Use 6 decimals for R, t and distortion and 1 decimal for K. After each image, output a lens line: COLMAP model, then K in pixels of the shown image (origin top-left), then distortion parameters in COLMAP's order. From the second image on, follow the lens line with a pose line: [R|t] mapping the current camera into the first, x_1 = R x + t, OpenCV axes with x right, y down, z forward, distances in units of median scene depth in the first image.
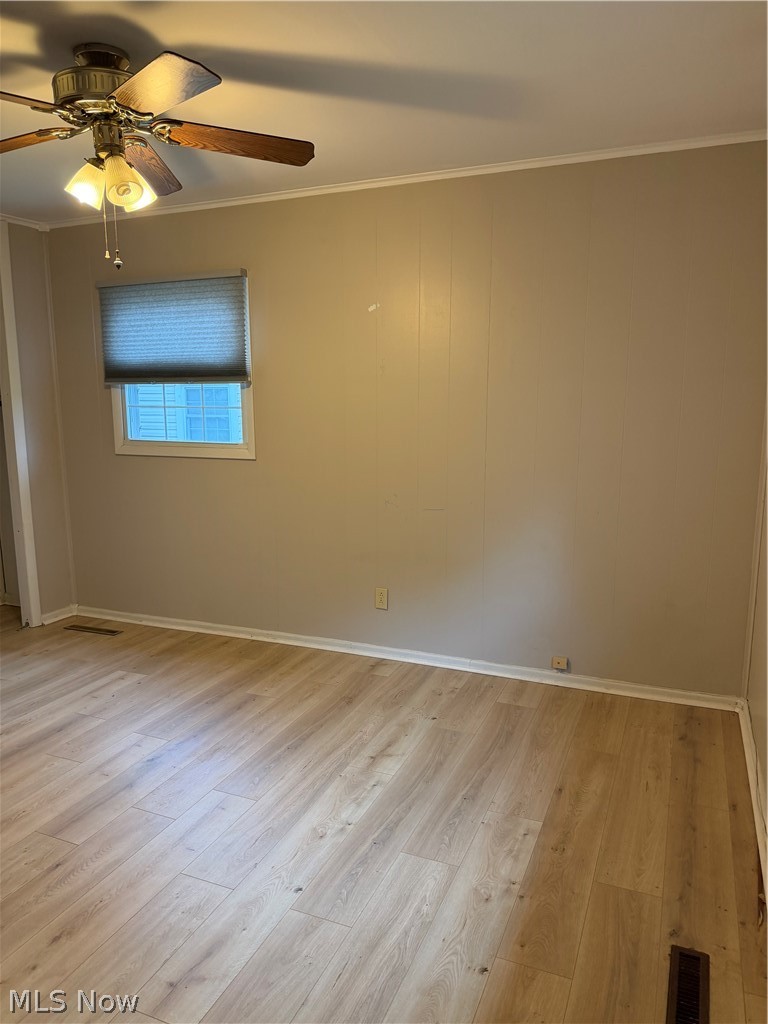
lens RADIAL K [[718.3, 0, 383.9], [0, 718.3, 512.7], [0, 0, 1]] dist [0.117080, -0.192858]
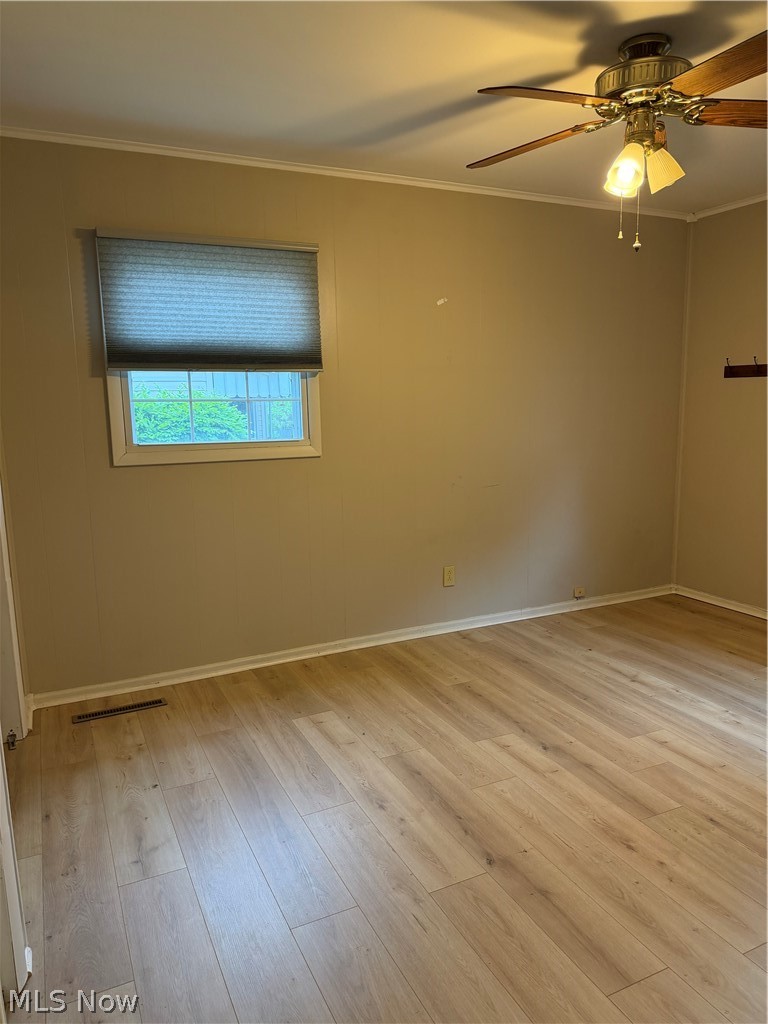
lens RADIAL K [[718.3, 0, 383.9], [0, 718.3, 512.7], [0, 0, 1]] dist [0.117080, -0.192858]
pose [[0.657345, -0.124648, 0.743210, -0.834132], [0.134042, 0.989839, 0.047456, -0.036570], [-0.741573, 0.068427, 0.667373, 0.350268]]
